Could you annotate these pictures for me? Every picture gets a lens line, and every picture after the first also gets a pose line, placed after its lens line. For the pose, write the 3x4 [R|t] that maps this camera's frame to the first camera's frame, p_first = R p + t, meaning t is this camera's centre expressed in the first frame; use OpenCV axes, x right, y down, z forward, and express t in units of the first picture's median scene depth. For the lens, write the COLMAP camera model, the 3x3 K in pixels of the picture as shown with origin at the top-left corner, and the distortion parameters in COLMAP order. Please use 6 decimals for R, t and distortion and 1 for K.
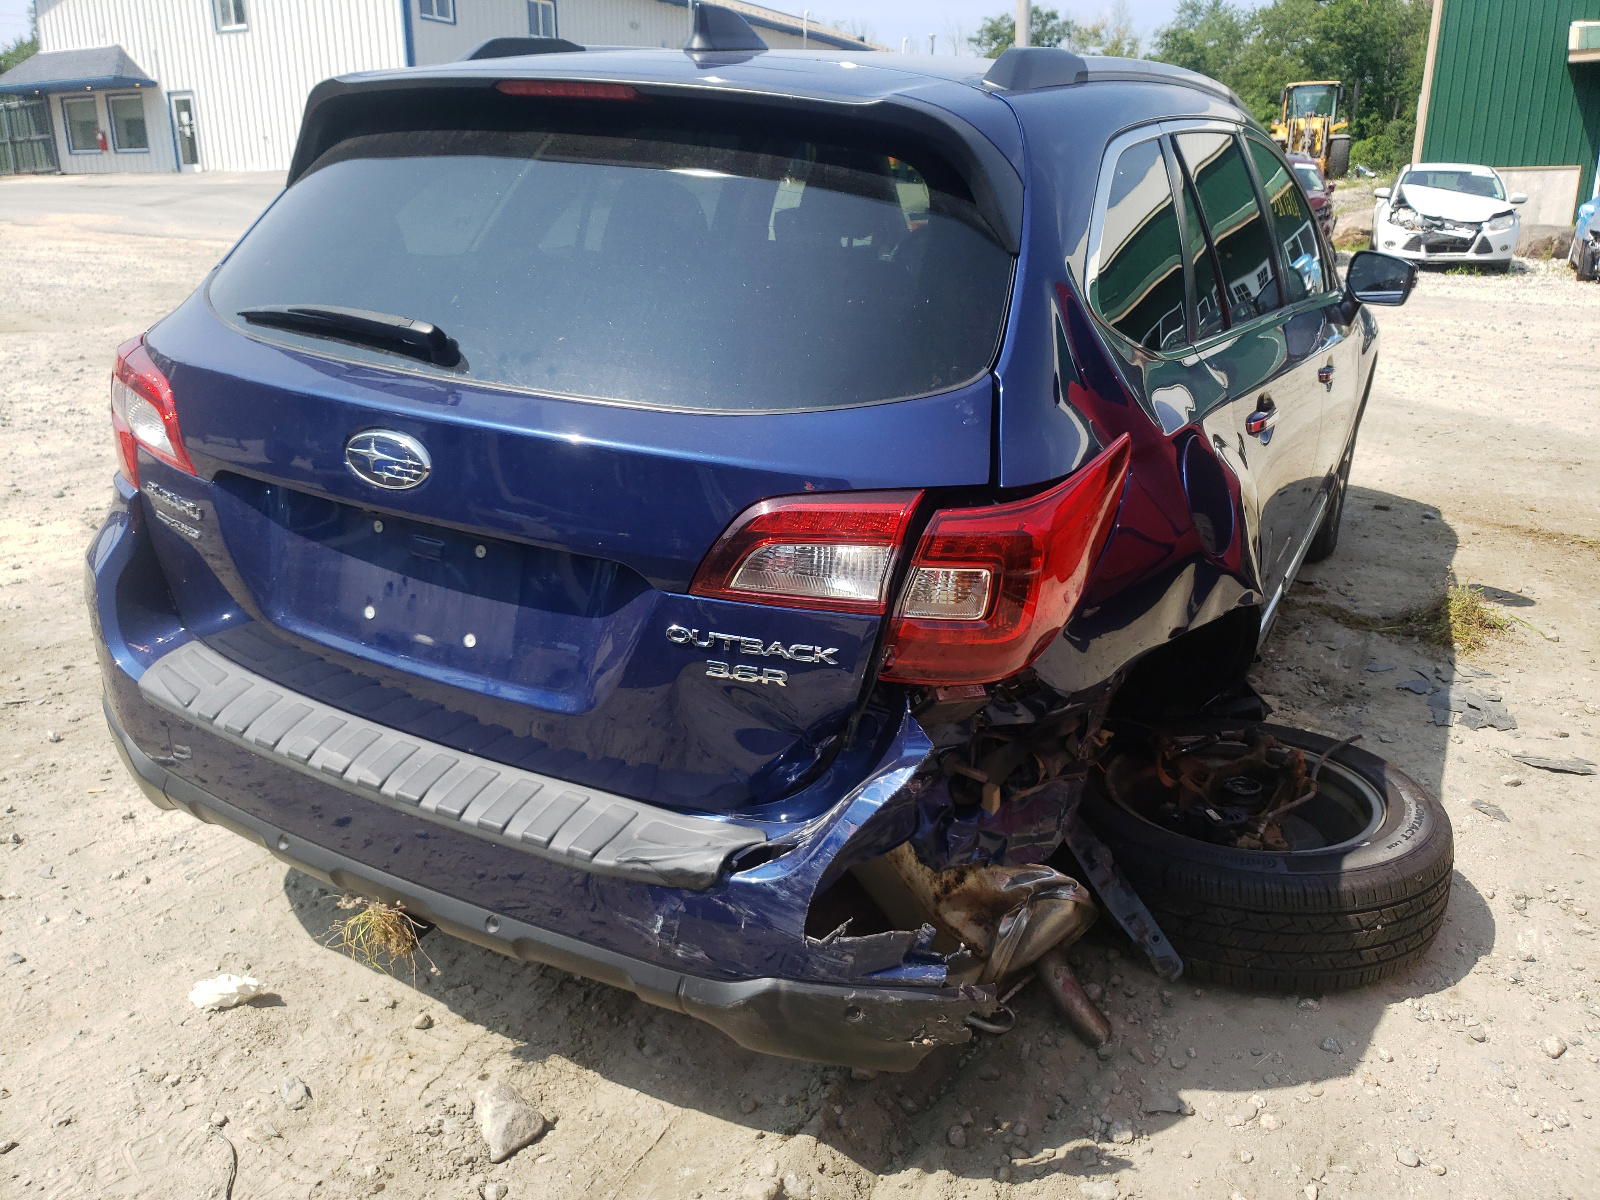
lens RADIAL K [[1246.1, 0, 824.7], [0, 1246.1, 564.7], [0, 0, 1]] dist [-0.011683, 0.025973]
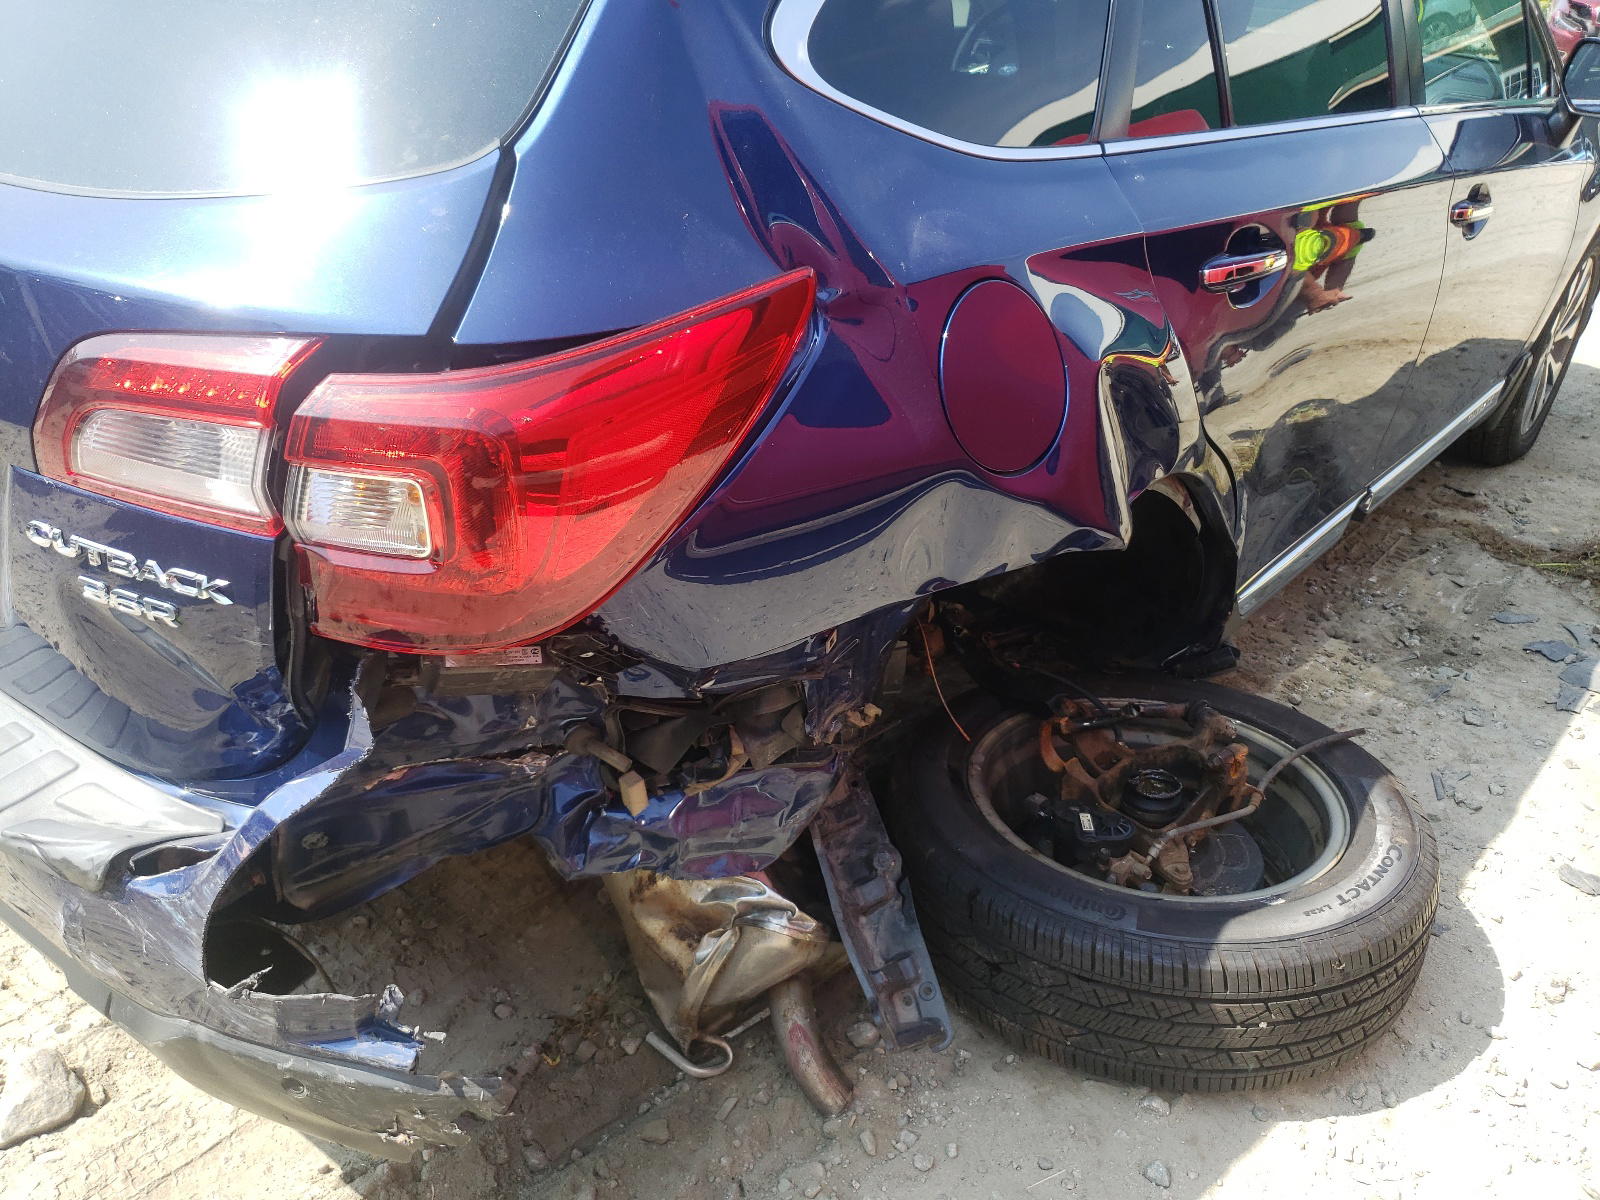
lens RADIAL K [[1246.1, 0, 807.1], [0, 1246.1, 599.0], [0, 0, 1]] dist [-0.011683, 0.025973]
pose [[0.974192, 0.102959, -0.200873, 0.316355], [-0.070850, 0.984414, 0.160963, -0.035763], [0.214314, -0.142577, 0.966303, 0.314139]]
